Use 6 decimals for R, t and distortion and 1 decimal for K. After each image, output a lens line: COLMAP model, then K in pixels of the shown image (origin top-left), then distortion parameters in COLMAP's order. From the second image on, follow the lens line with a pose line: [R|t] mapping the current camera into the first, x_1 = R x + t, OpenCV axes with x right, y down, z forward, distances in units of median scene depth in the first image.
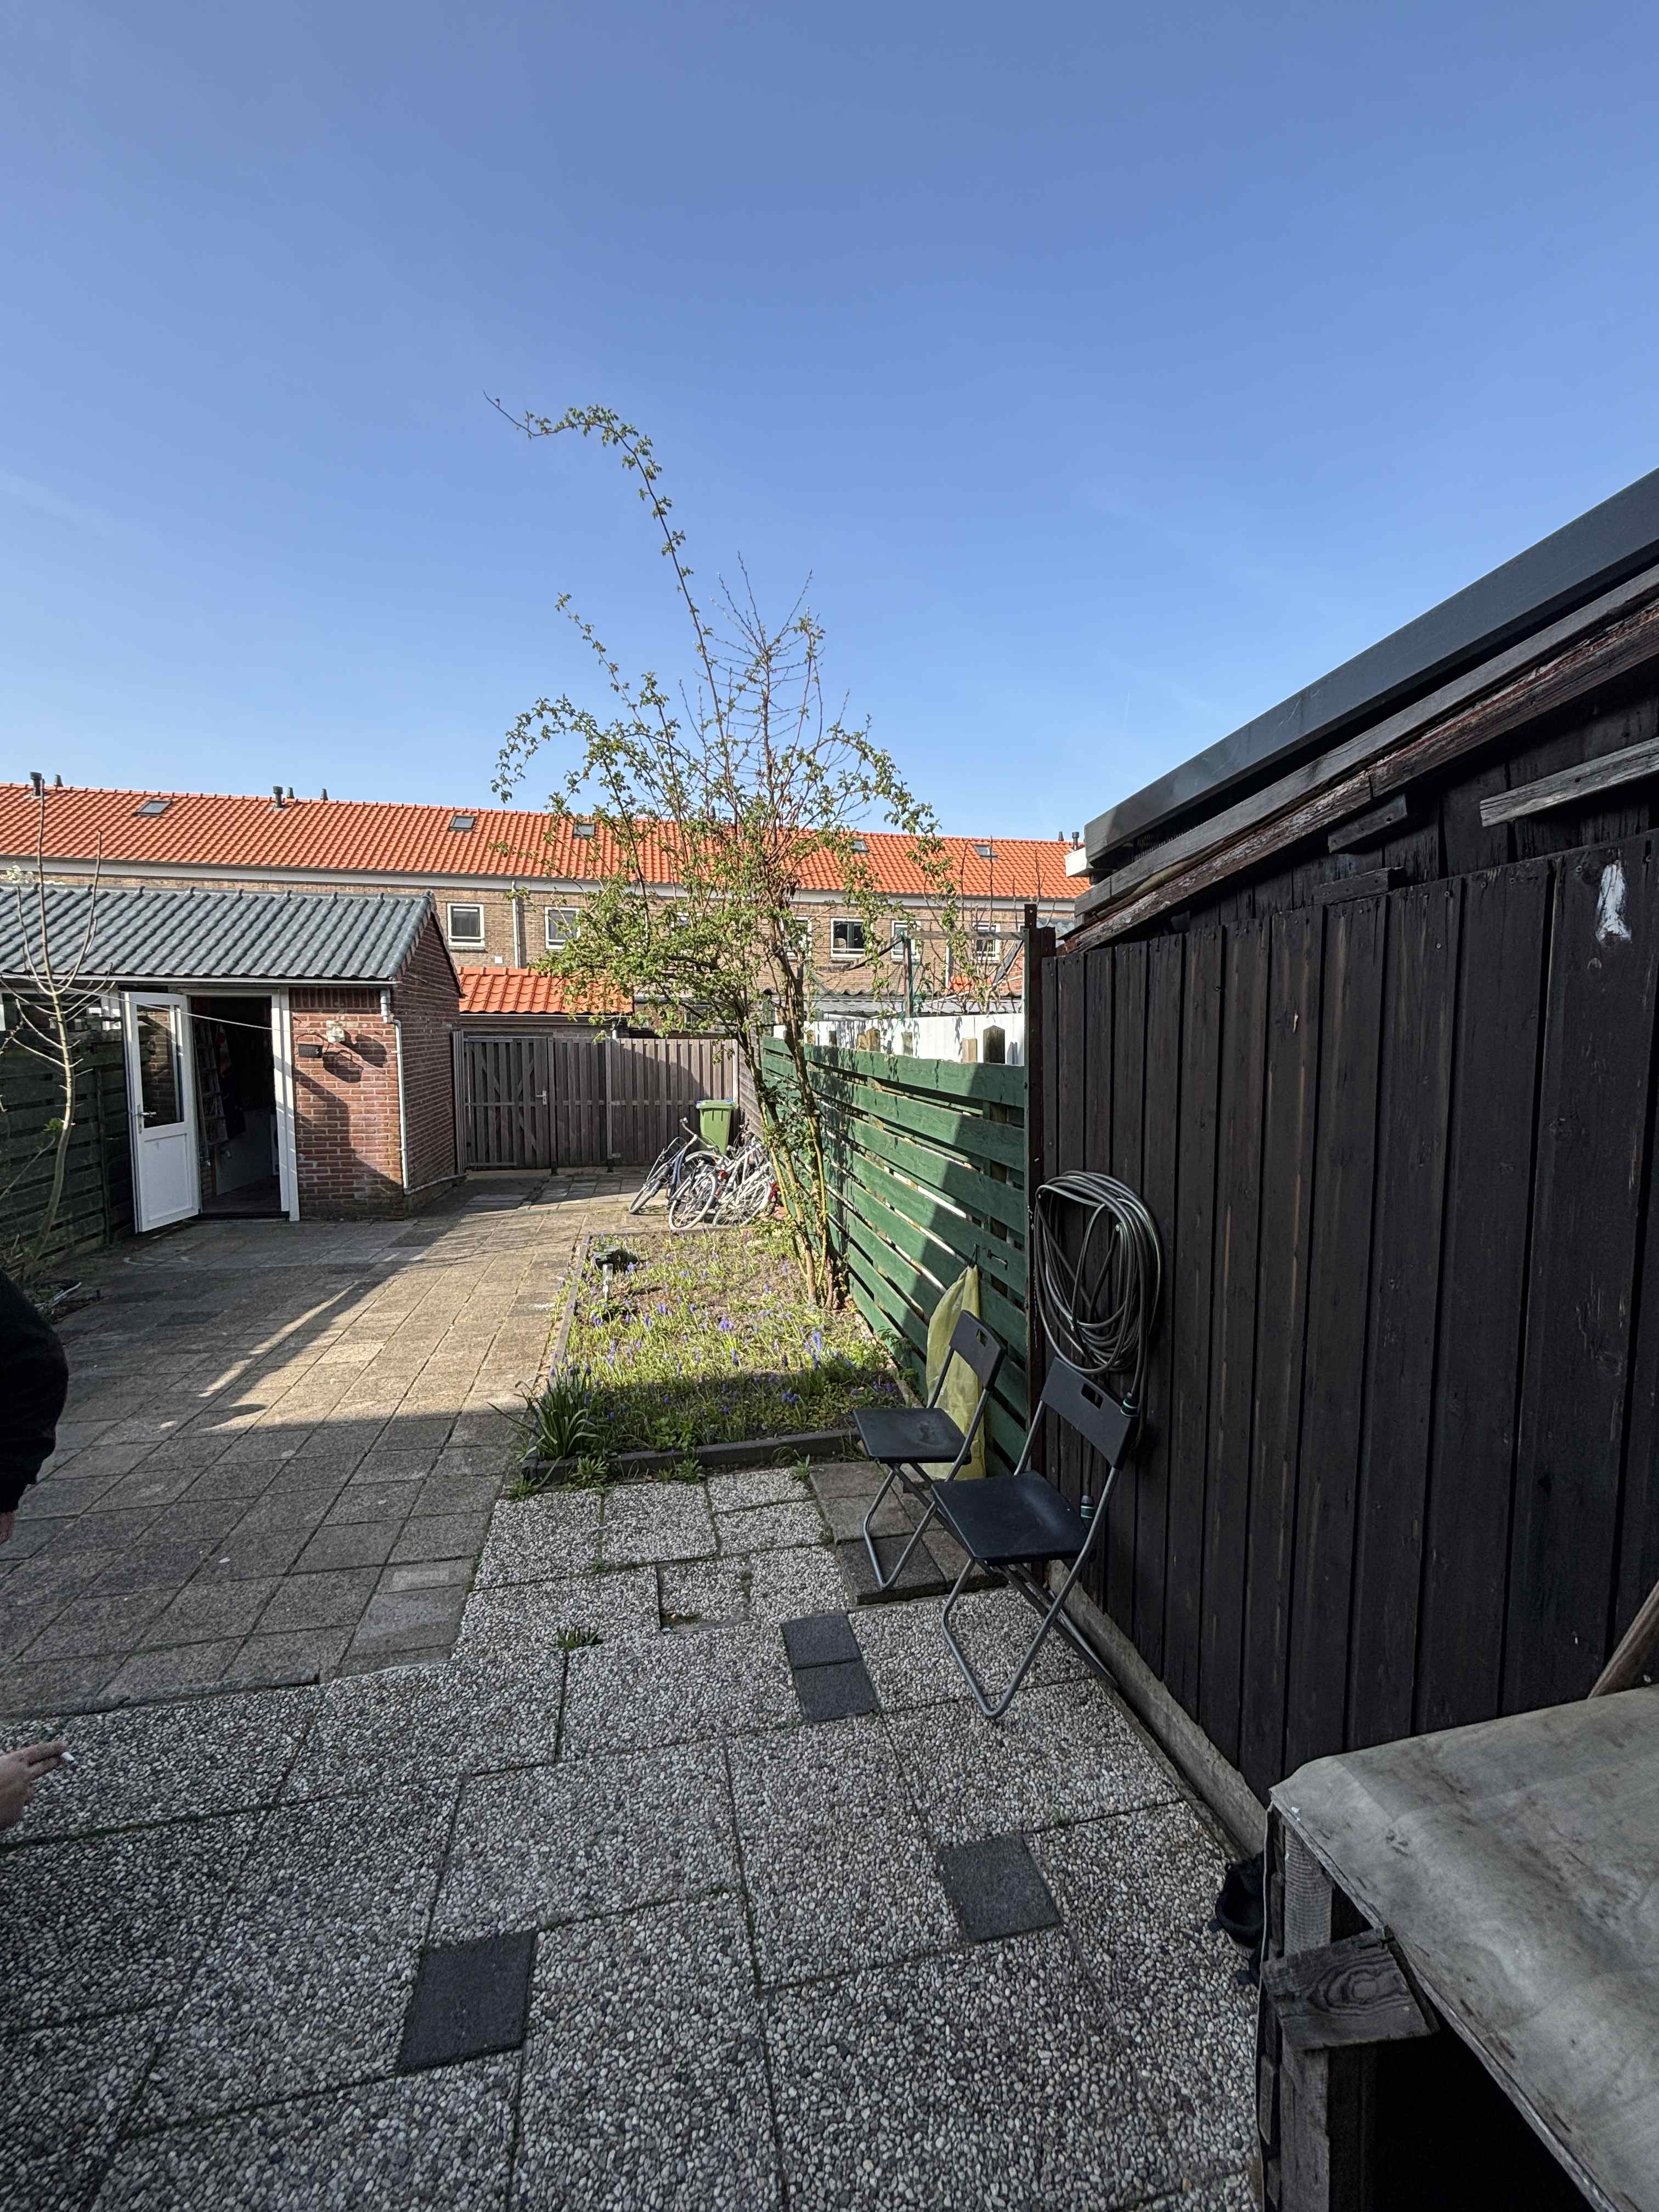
lens RADIAL K [[878.5, 0, 829.5], [0, 878.5, 1106.0], [0, 0, 1]] dist [-0.033223, 0.000008]
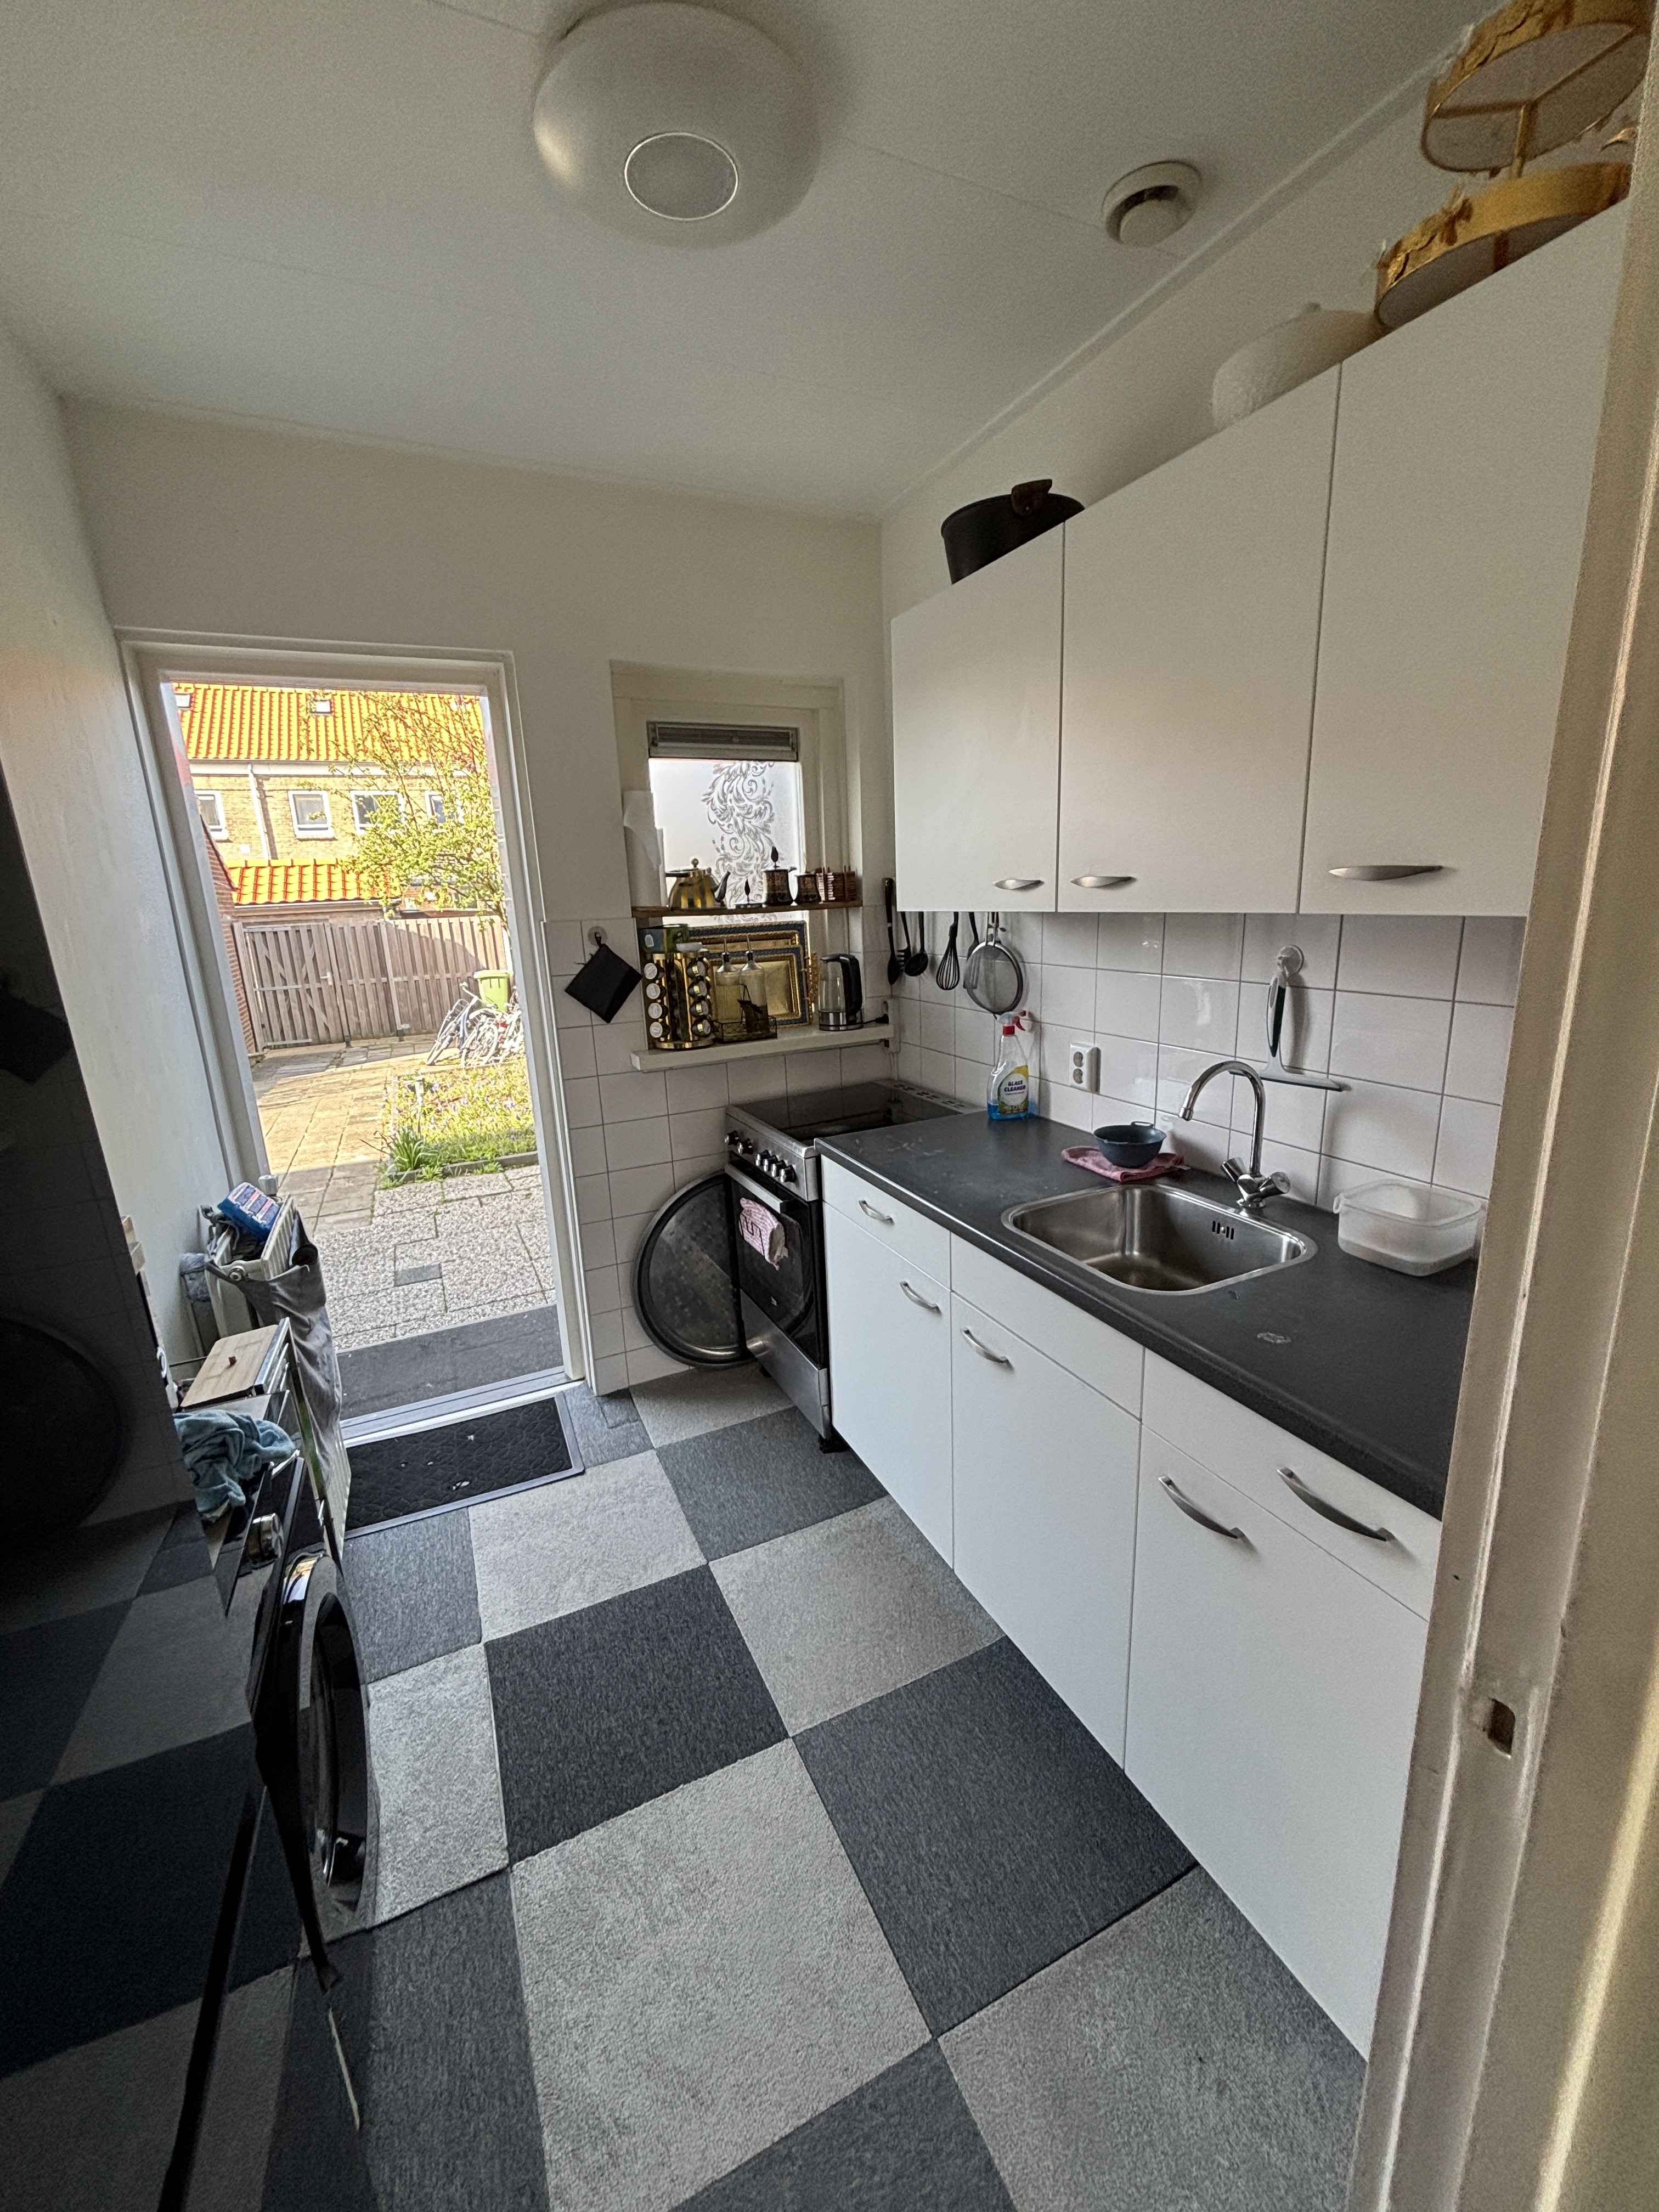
lens RADIAL K [[878.5, 0, 829.5], [0, 878.5, 1106.0], [0, 0, 1]] dist [-0.033223, 0.000008]
pose [[0.971113, -0.105848, 0.213860, 0.037166], [0.072914, 0.984995, 0.156422, 0.024021], [-0.227208, -0.136310, 0.964259, -0.228321]]
